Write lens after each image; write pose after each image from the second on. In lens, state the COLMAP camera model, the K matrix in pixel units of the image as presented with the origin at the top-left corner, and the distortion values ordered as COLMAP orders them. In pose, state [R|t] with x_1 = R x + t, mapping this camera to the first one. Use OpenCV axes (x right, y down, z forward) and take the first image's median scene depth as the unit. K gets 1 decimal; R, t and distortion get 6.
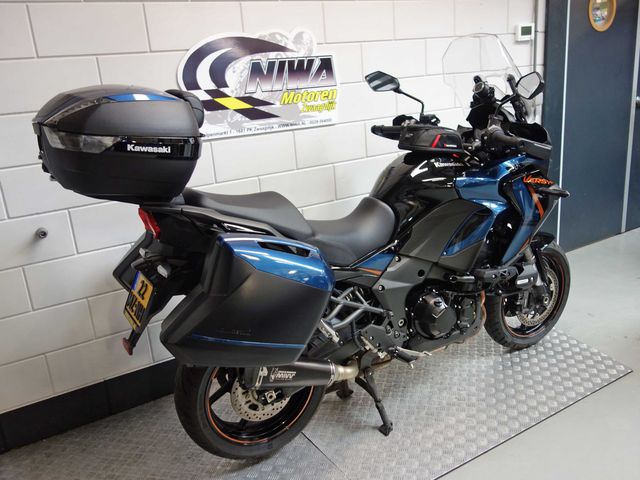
lens RADIAL K [[565.6, 0, 320.0], [0, 565.6, 240.0], [0, 0, 1]] dist [-0.001372, 0.013217]
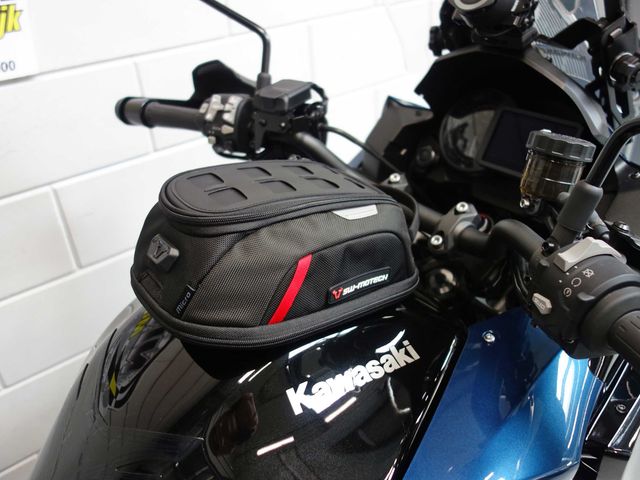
lens RADIAL K [[565.6, 0, 320.0], [0, 565.6, 240.0], [0, 0, 1]] dist [-0.001372, 0.013217]
pose [[0.989005, -0.050936, 0.138831, 0.181890], [0.018335, 0.973801, 0.226662, -0.229106], [-0.146738, -0.221625, 0.964028, 0.782563]]
